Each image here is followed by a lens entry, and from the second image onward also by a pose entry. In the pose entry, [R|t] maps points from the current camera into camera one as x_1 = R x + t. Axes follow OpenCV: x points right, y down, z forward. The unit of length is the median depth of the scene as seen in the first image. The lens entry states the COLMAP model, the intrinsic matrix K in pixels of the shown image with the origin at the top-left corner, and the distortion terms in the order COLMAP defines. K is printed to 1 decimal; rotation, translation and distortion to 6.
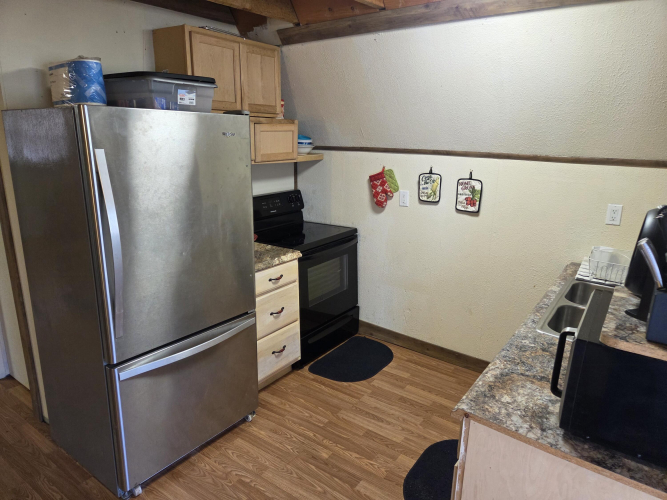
lens RADIAL K [[450.1, 0, 330.3], [0, 450.1, 247.6], [0, 0, 1]] dist [0.068896, -0.059811]
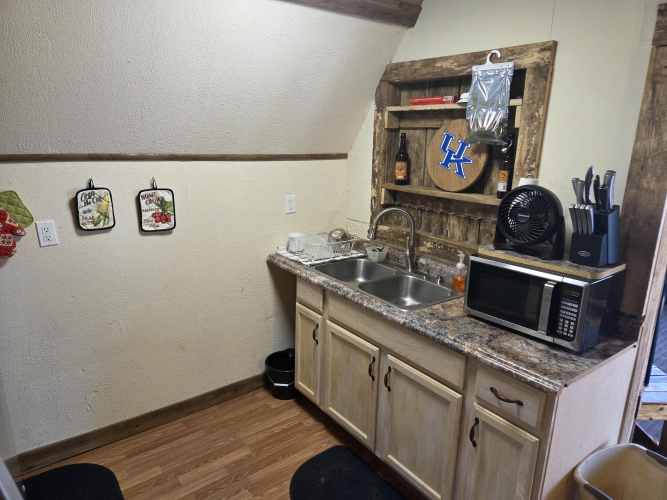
lens RADIAL K [[450.1, 0, 330.3], [0, 450.1, 247.6], [0, 0, 1]] dist [0.068896, -0.059811]
pose [[0.276690, -0.245517, 0.929066, -0.352574], [0.230313, 0.955576, 0.183932, -0.127725], [-0.932951, 0.163084, 0.320944, 0.476531]]
